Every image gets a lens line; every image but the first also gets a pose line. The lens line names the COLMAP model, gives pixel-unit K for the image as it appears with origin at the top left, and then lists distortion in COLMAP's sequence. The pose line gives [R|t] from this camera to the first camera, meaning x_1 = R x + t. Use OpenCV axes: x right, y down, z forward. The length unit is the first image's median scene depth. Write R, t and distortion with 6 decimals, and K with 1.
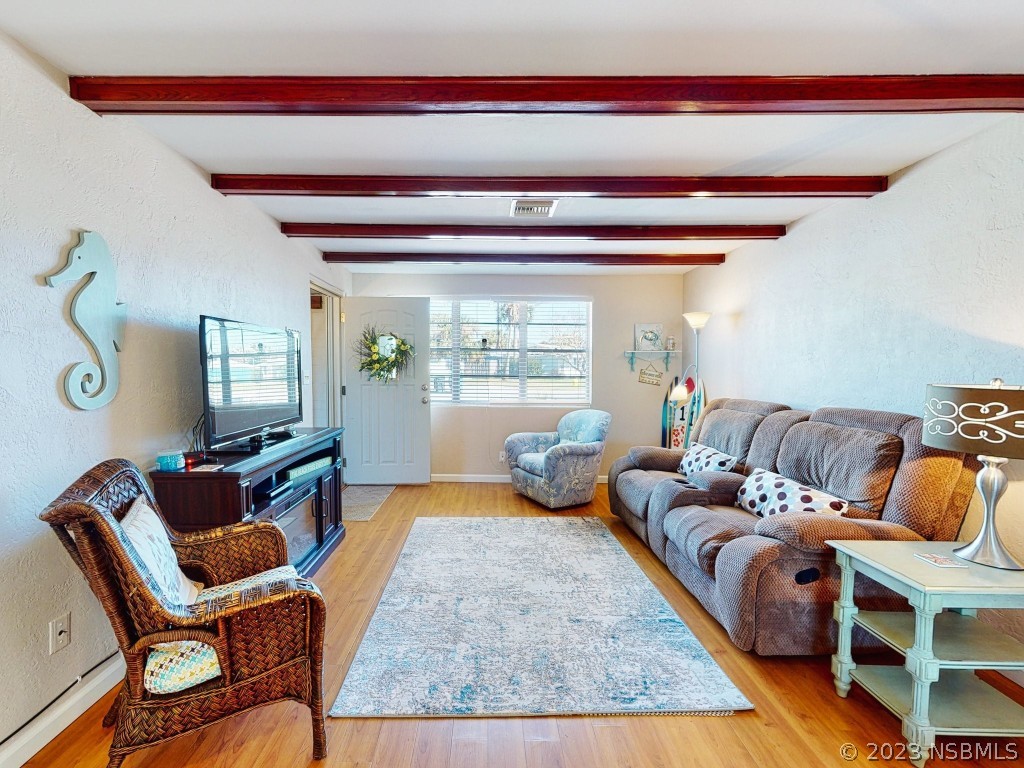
lens RADIAL K [[430.4, 0, 486.3], [0, 430.4, 384.9], [0, 0, 1]] dist [0.000540, -0.000072]
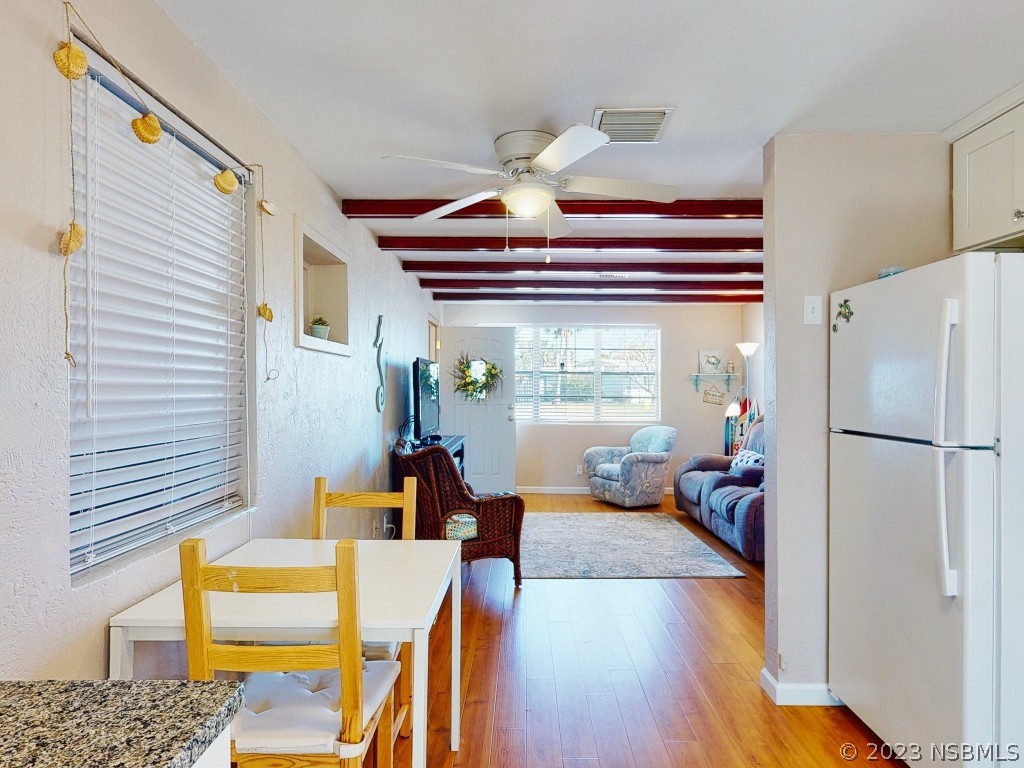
lens RADIAL K [[590.5, 0, 521.9], [0, 590.5, 386.6], [0, 0, 1]] dist [0.001444, -0.000149]
pose [[0.999995, -0.001236, -0.003034, -0.124761], [0.001101, 0.999027, -0.044080, 0.024360], [0.003086, 0.044076, 0.999023, -0.608850]]
